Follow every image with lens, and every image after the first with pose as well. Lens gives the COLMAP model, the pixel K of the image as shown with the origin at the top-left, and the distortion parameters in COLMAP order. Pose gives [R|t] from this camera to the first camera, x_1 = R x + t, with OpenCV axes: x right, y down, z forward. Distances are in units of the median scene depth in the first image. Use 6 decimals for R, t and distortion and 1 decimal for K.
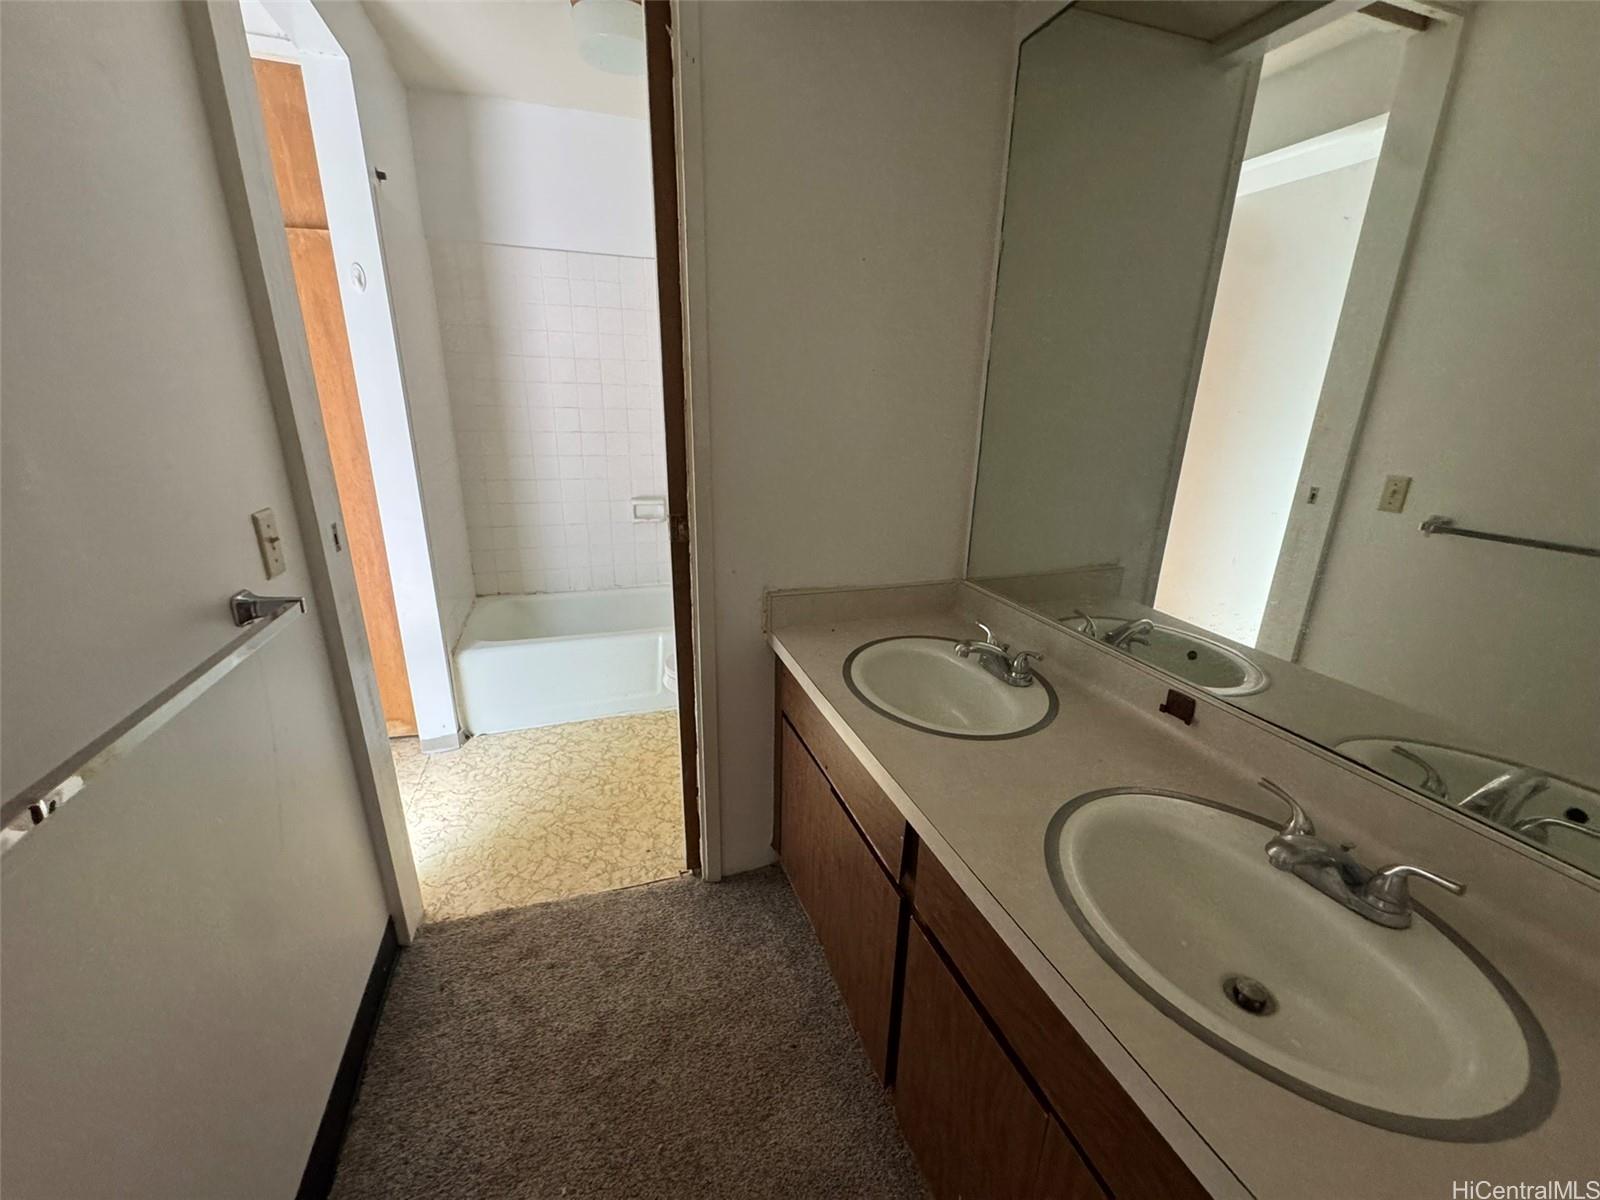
lens RADIAL K [[644.8, 0, 800.0], [0, 644.8, 600.0], [0, 0, 1]] dist [-0.010971, 0.000115]
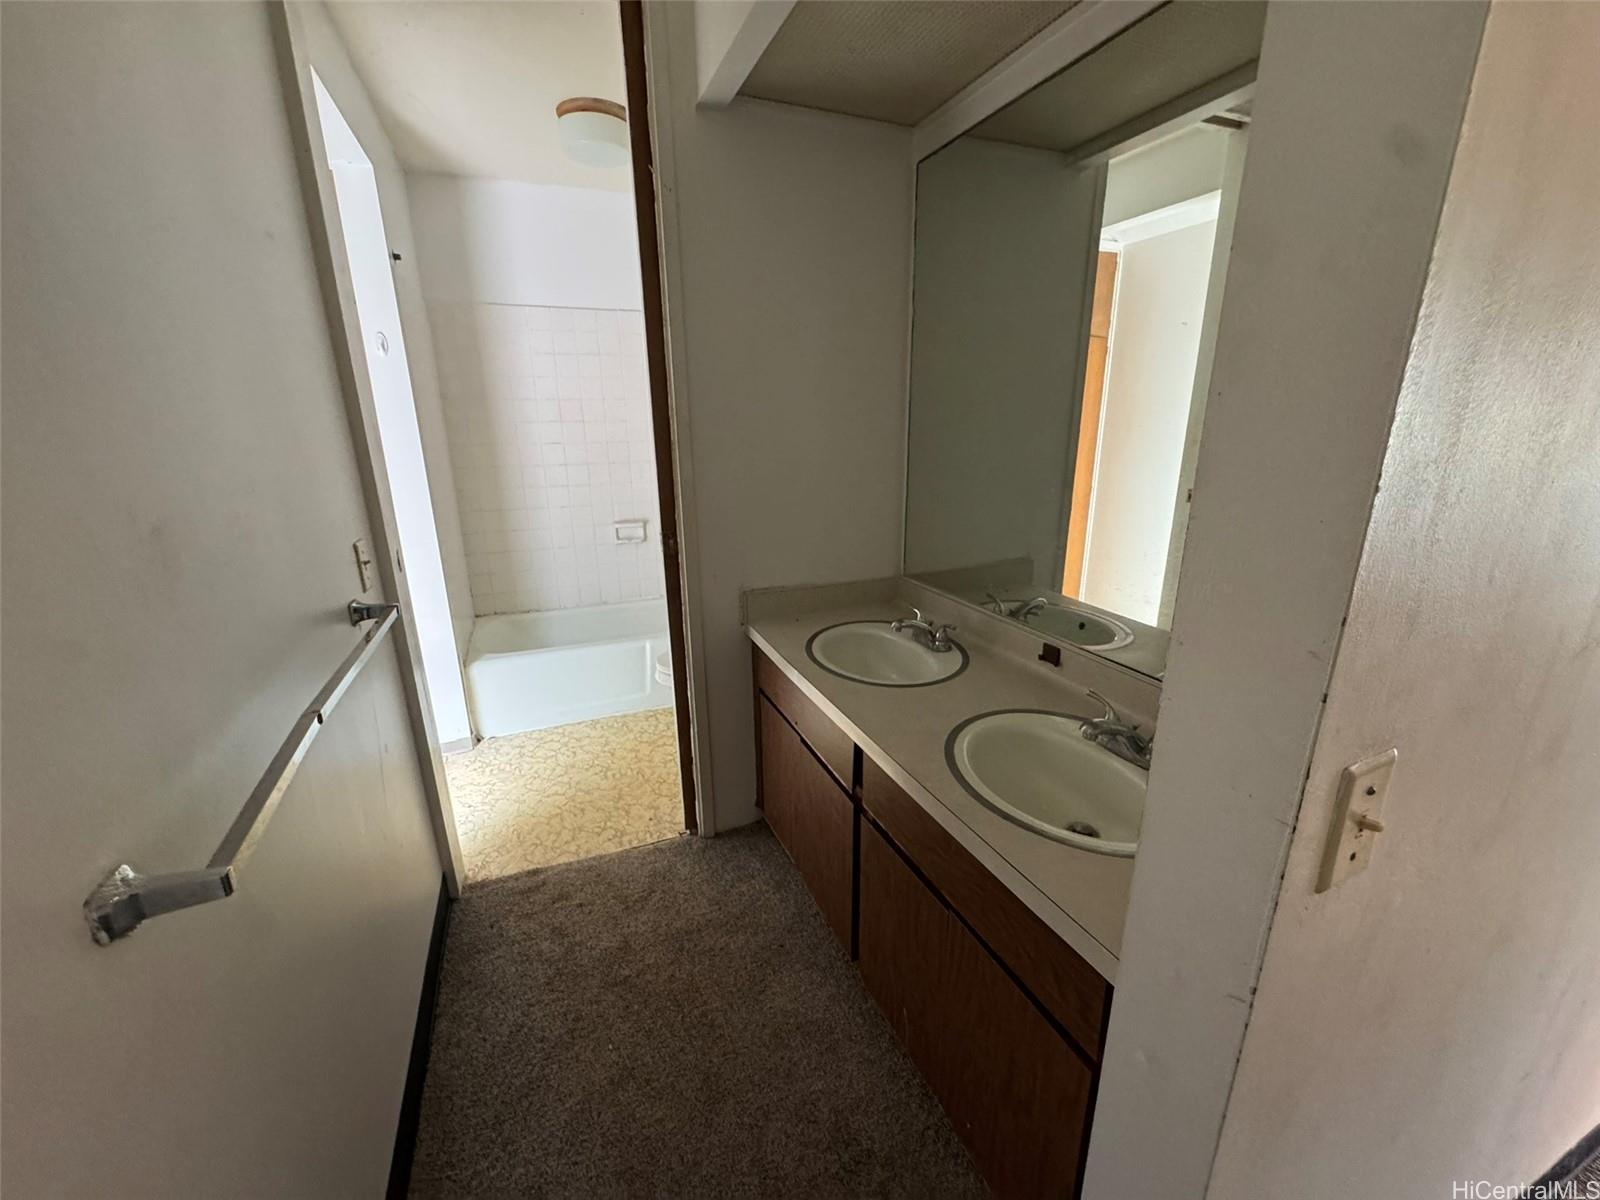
lens RADIAL K [[644.8, 0, 800.0], [0, 644.8, 600.0], [0, 0, 1]] dist [-0.010971, 0.000115]
pose [[0.997758, -0.047356, 0.047293, -0.000668], [0.048602, 0.998491, -0.025552, 0.040913], [-0.046012, 0.027793, 0.998554, -0.242445]]
